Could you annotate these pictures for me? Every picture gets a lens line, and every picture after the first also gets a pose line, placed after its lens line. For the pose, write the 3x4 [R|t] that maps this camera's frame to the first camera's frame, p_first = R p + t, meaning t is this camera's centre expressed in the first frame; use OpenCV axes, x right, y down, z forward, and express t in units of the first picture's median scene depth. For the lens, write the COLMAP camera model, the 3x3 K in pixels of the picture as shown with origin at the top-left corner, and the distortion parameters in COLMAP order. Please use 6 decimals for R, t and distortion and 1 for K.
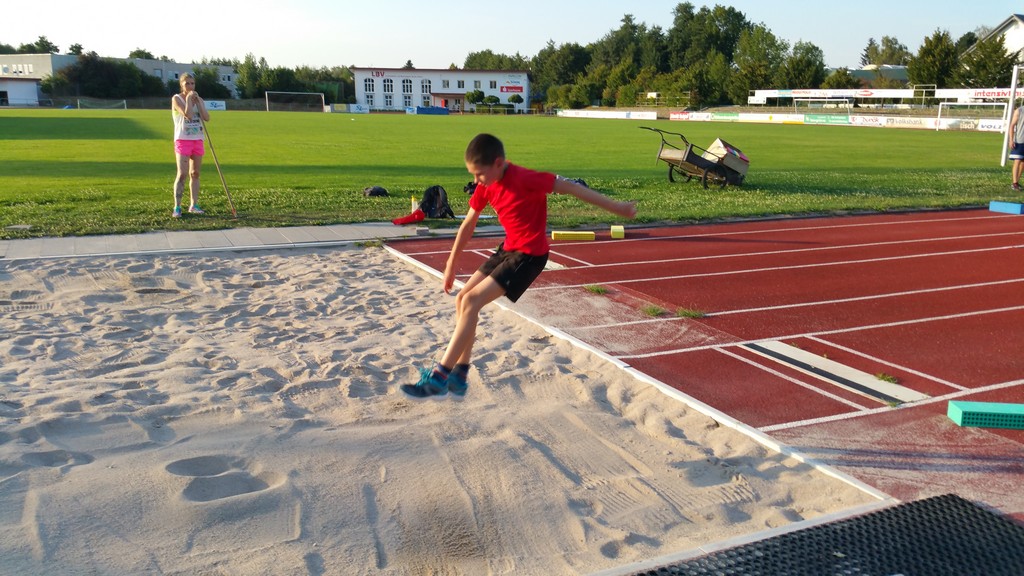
lens RADIAL K [[832.0, 0, 491.1], [0, 832.0, 319.5], [0, 0, 1]] dist [0.159254, -0.340122]
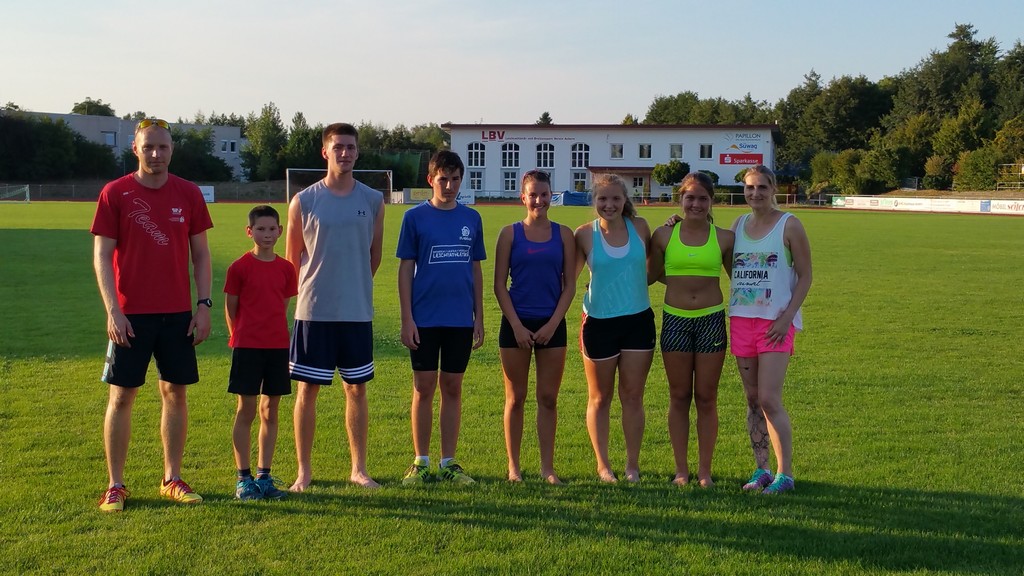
lens RADIAL K [[1426.1, 0, 506.1], [0, 1426.1, 264.0], [0, 0, 1]] dist [0.096845, -0.044885]
pose [[0.993264, 0.002191, -0.115851, -0.020171], [-0.024620, 0.980982, -0.192529, -0.033903], [0.113226, 0.194085, 0.974429, 0.125205]]
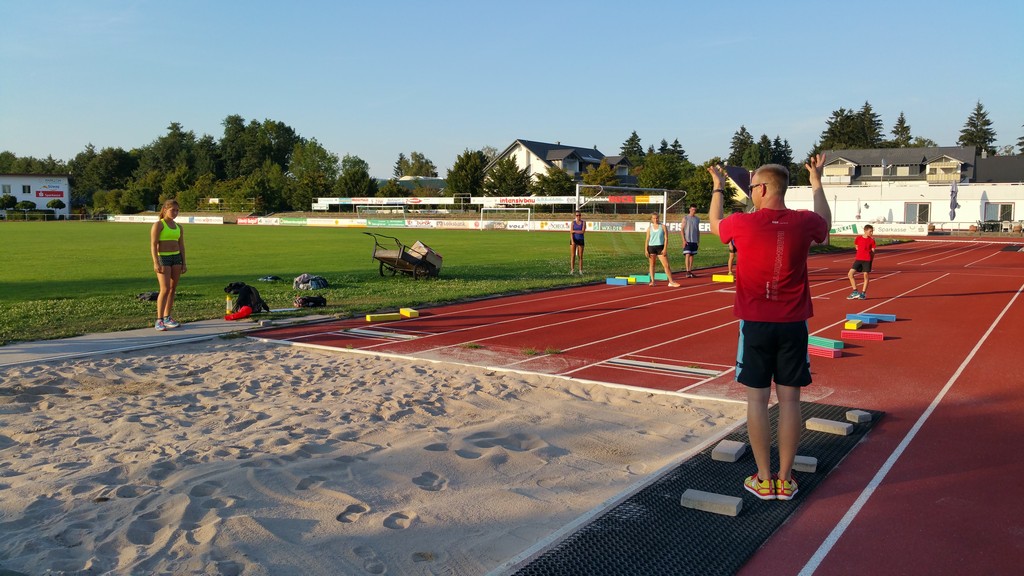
lens RADIAL K [[843.2, 0, 506.5], [0, 843.2, 287.4], [0, 0, 1]] dist [0.155399, -0.359493]
pose [[0.854361, -0.055301, 0.516729, -0.040621], [0.135690, 0.983568, -0.119087, 0.003262], [-0.501653, 0.171858, 0.847826, -0.018159]]
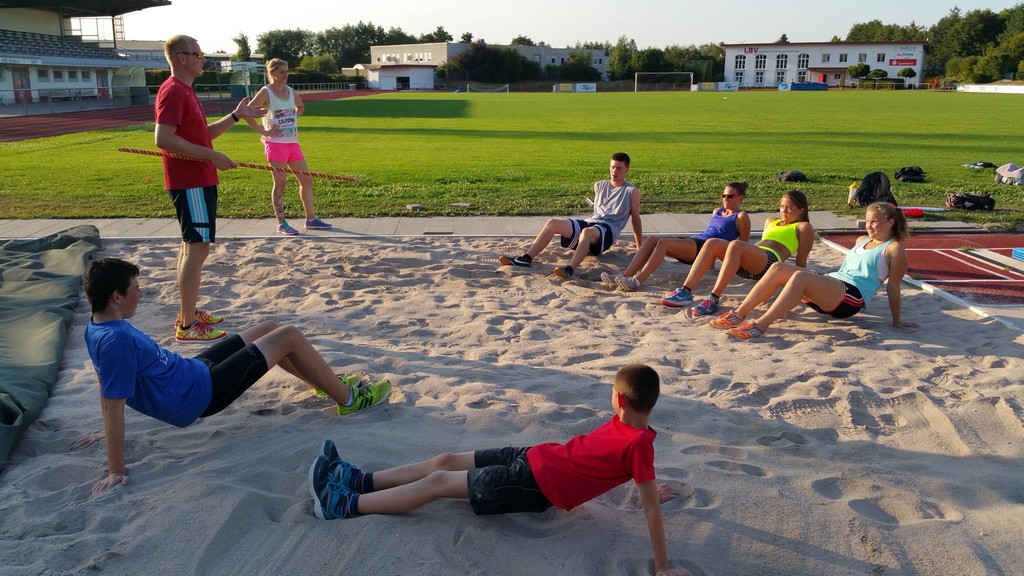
lens RADIAL K [[843.2, 0, 506.5], [0, 843.2, 287.4], [0, 0, 1]] dist [0.155399, -0.359493]
pose [[0.924771, 0.073596, -0.373338, -0.008974], [-0.079319, 0.996849, 0.000034, -0.000895], [0.372164, 0.029581, 0.927695, 0.002640]]
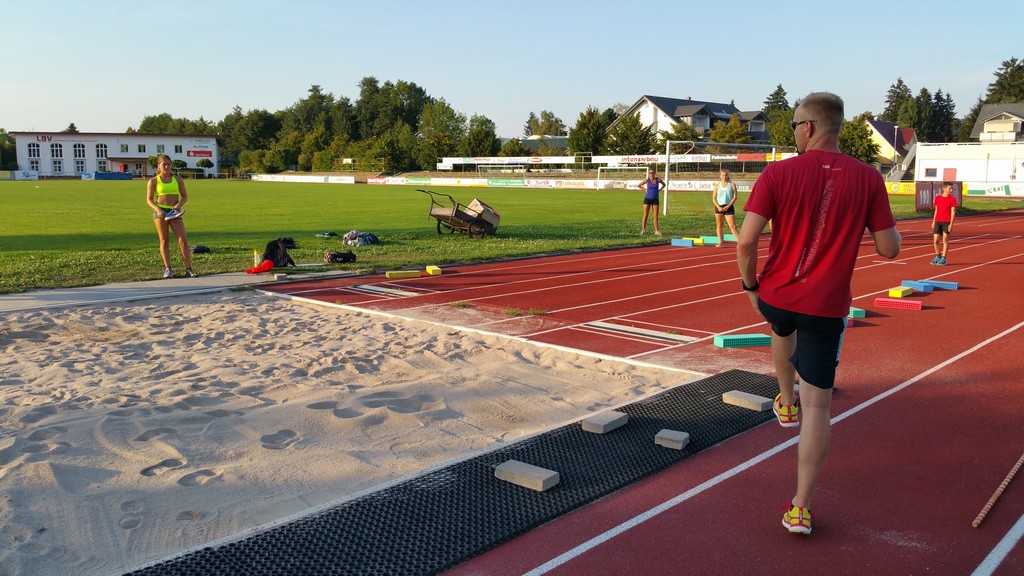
lens RADIAL K [[843.2, 0, 506.5], [0, 843.2, 287.4], [0, 0, 1]] dist [0.155399, -0.359493]
pose [[0.927342, -0.058878, 0.369553, -0.023294], [0.099629, 0.990748, -0.092159, 0.005259], [-0.360708, 0.122281, 0.924628, -0.023000]]
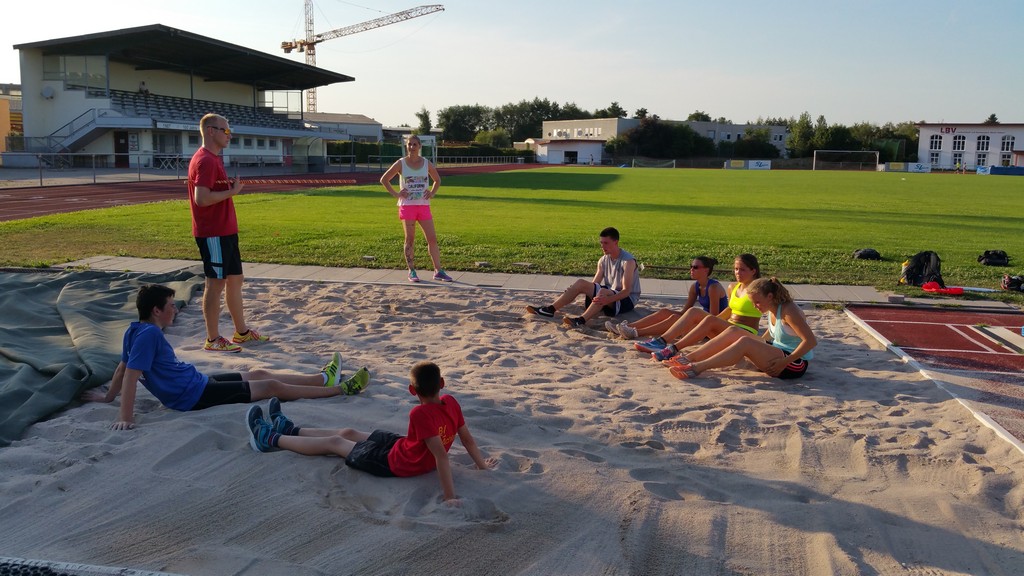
lens RADIAL K [[873.0, 0, 499.0], [0, 873.0, 290.6], [0, 0, 1]] dist [0.158140, -0.381433]
pose [[0.825649, 0.086828, -0.557463, 0.009744], [-0.145615, 0.987405, -0.061874, 0.000814], [0.545069, 0.132261, 0.827893, -0.003025]]
